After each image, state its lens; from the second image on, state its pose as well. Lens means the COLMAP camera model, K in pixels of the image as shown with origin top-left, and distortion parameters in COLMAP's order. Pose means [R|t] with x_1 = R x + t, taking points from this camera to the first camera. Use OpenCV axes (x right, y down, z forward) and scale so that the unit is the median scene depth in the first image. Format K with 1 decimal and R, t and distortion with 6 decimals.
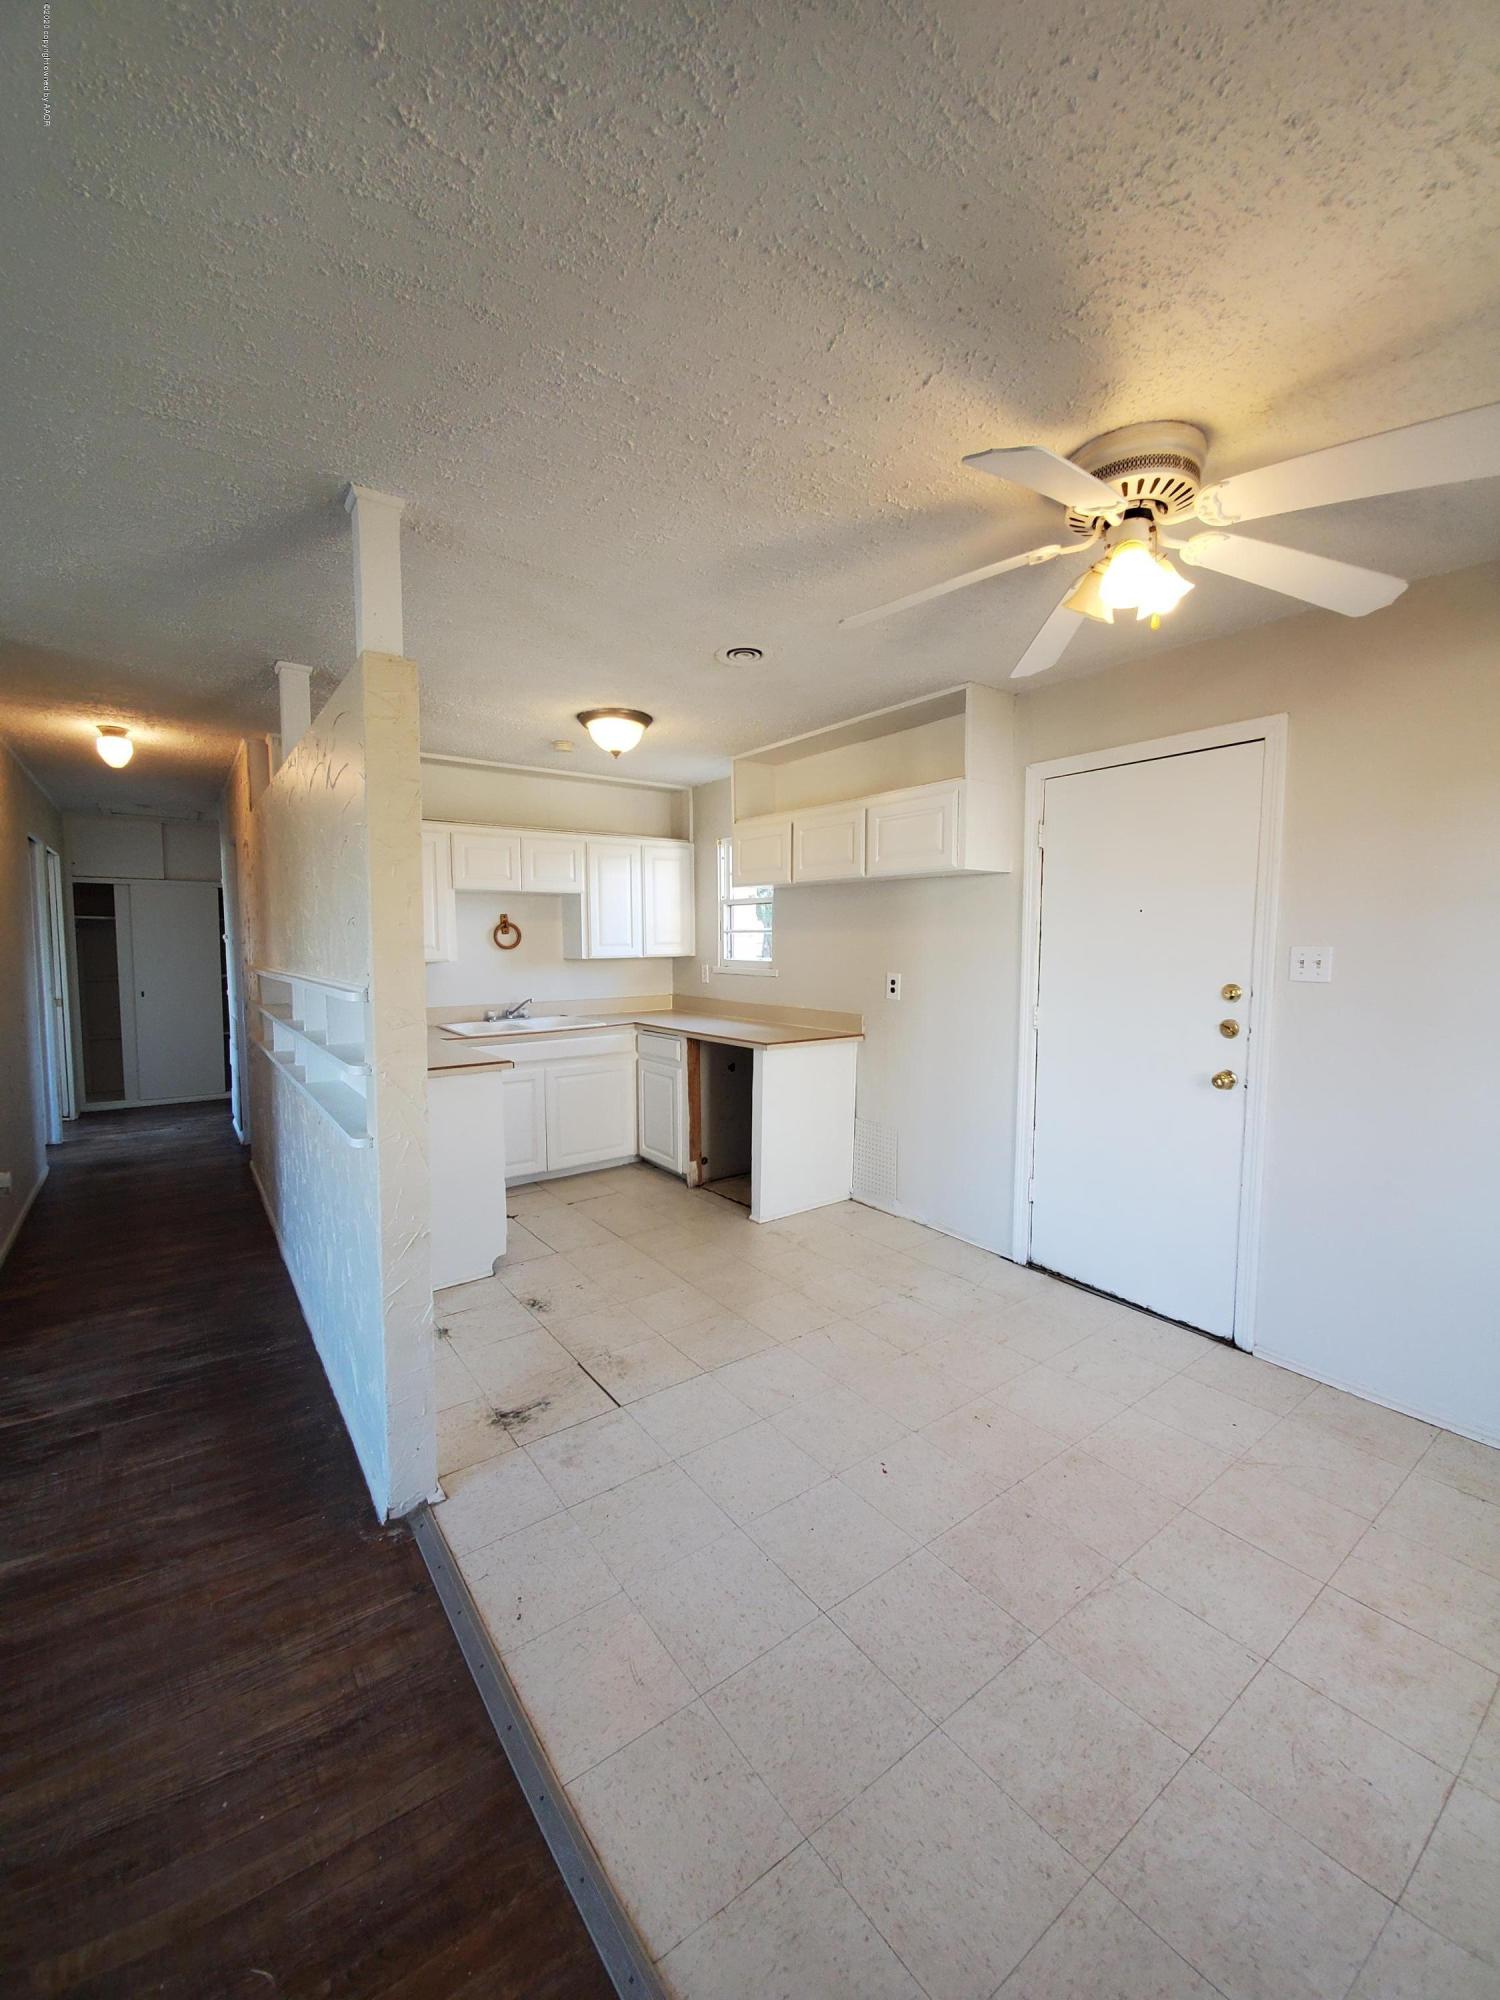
lens RADIAL K [[795.7, 0, 779.5], [0, 795.7, 1000.3], [0, 0, 1]] dist [0.010410, -0.019431]
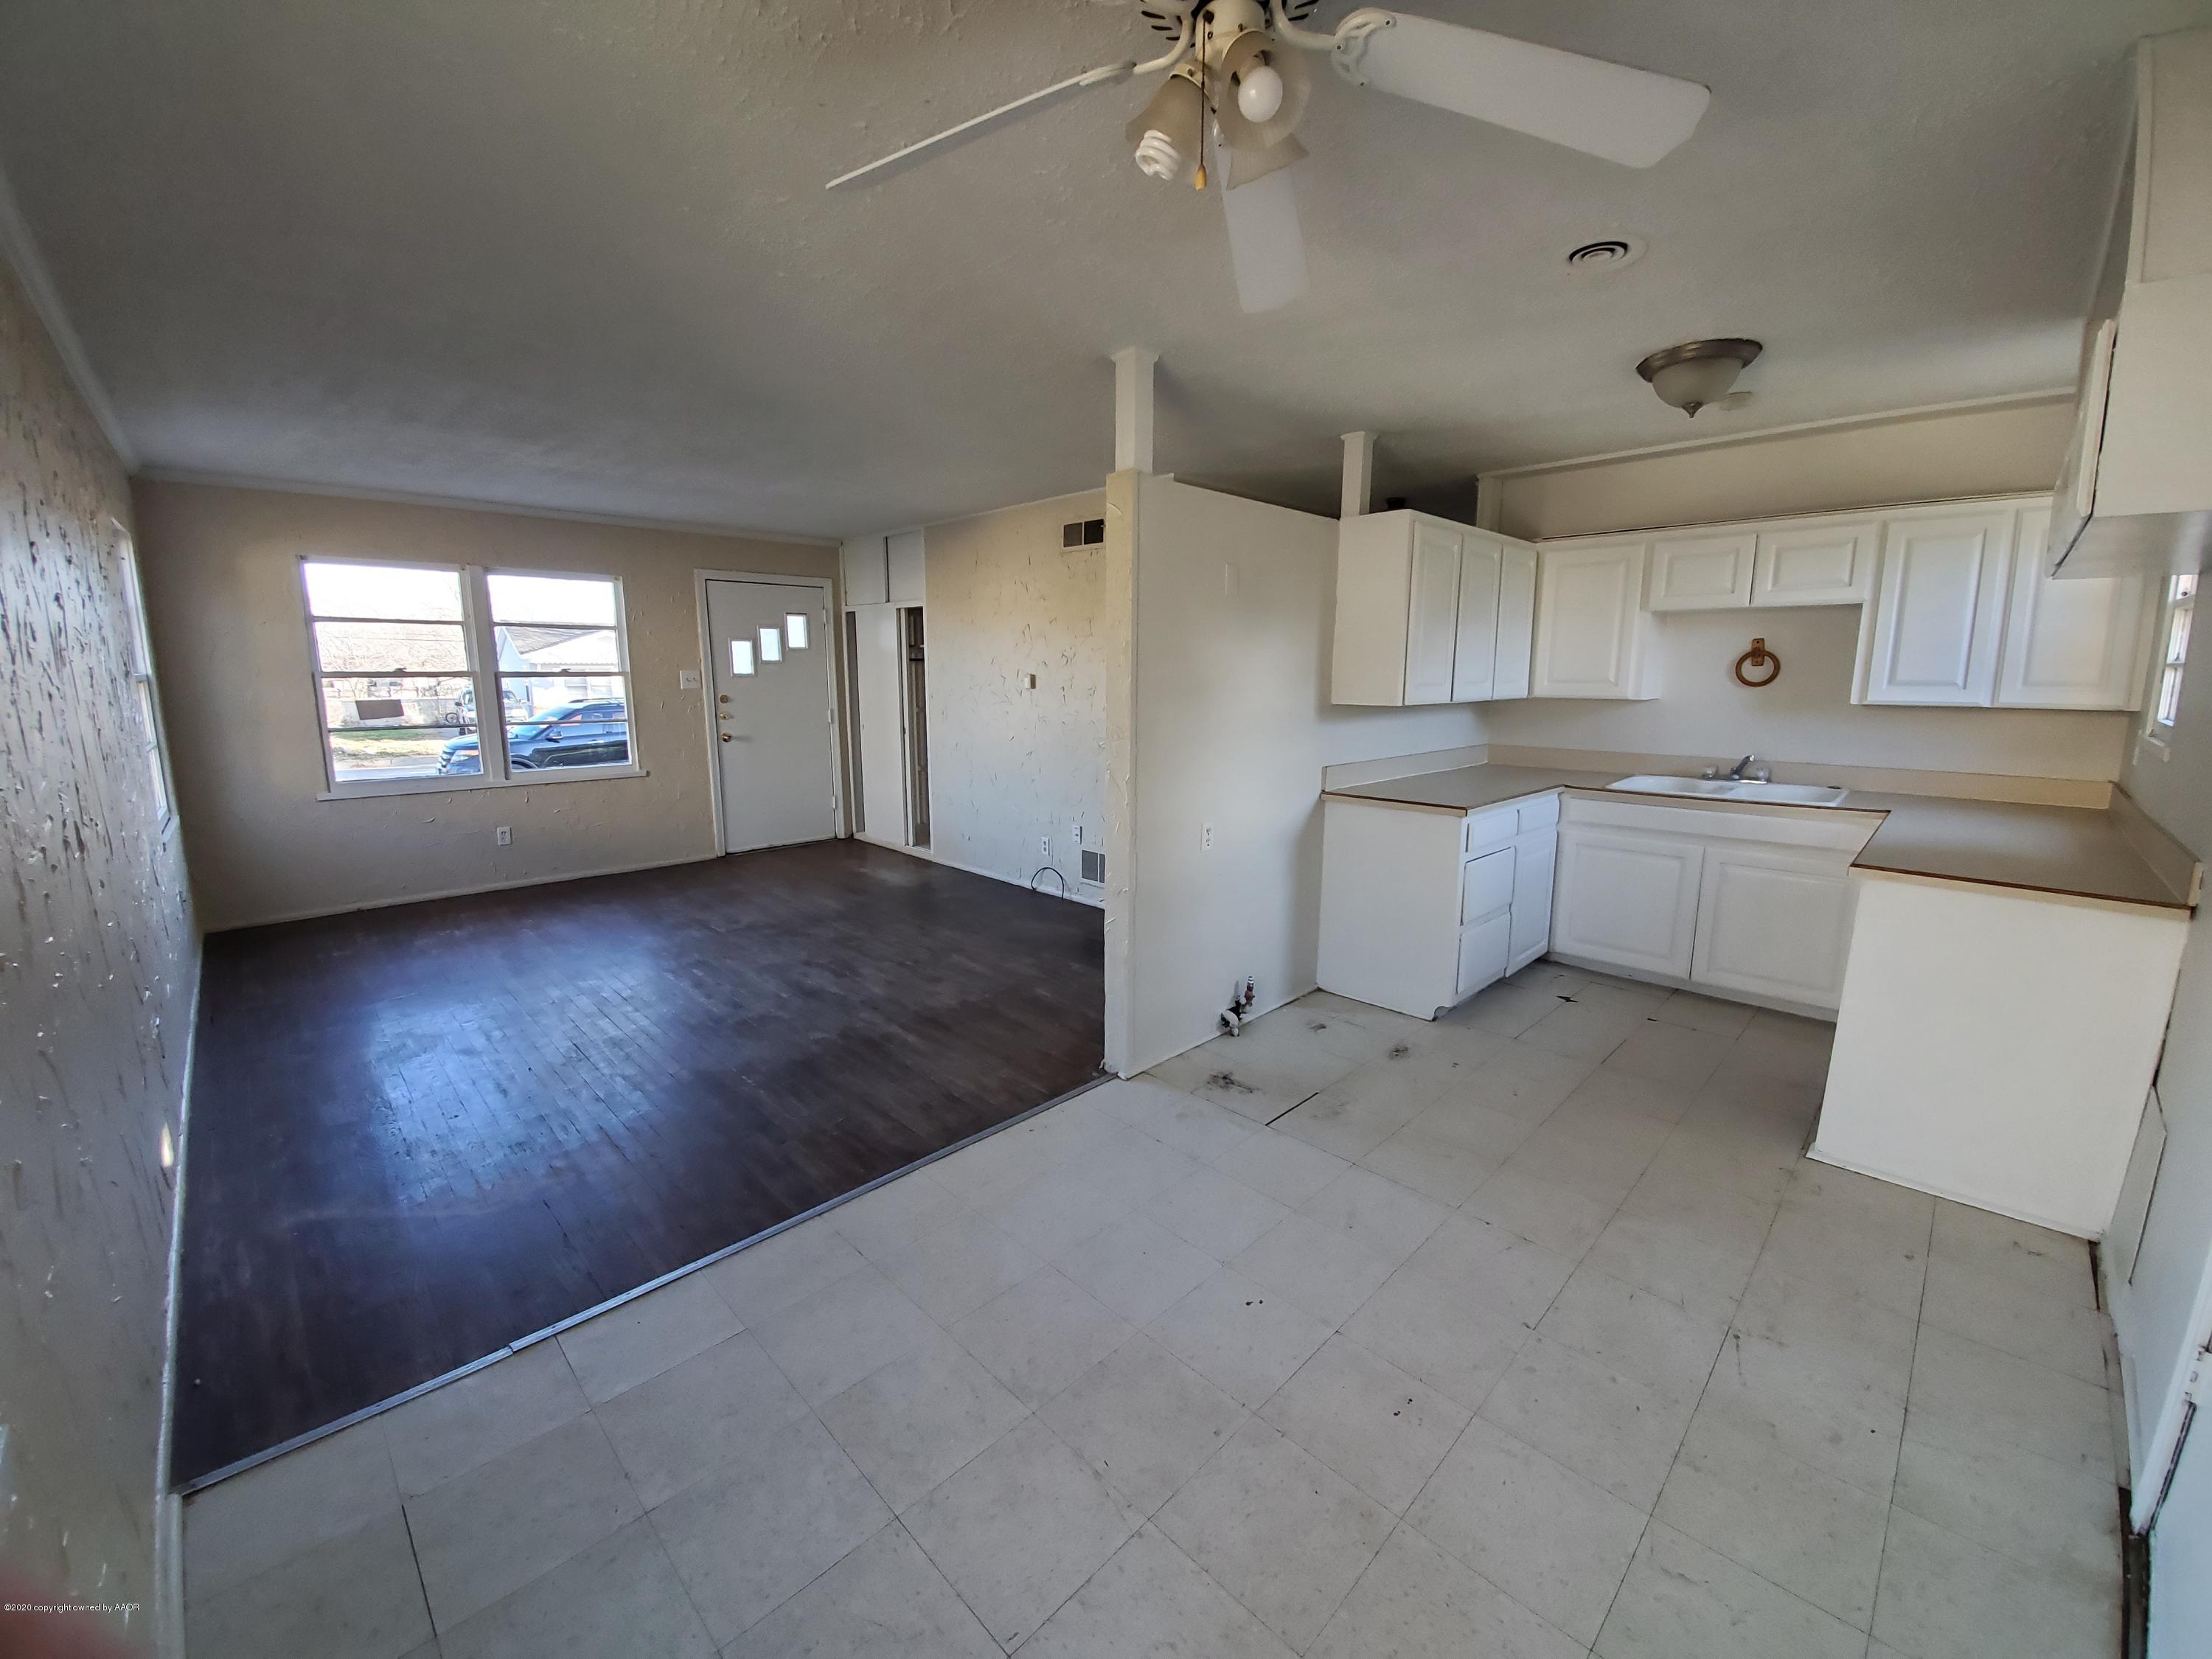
lens RADIAL K [[880.1, 0, 1094.6], [0, 880.1, 834.6], [0, 0, 1]] dist [0.010410, -0.019431]
pose [[0.103862, 0.183212, -0.977572, 0.589613], [-0.069552, 0.981819, 0.176618, -0.043156], [0.992157, 0.049648, 0.114717, 0.426407]]
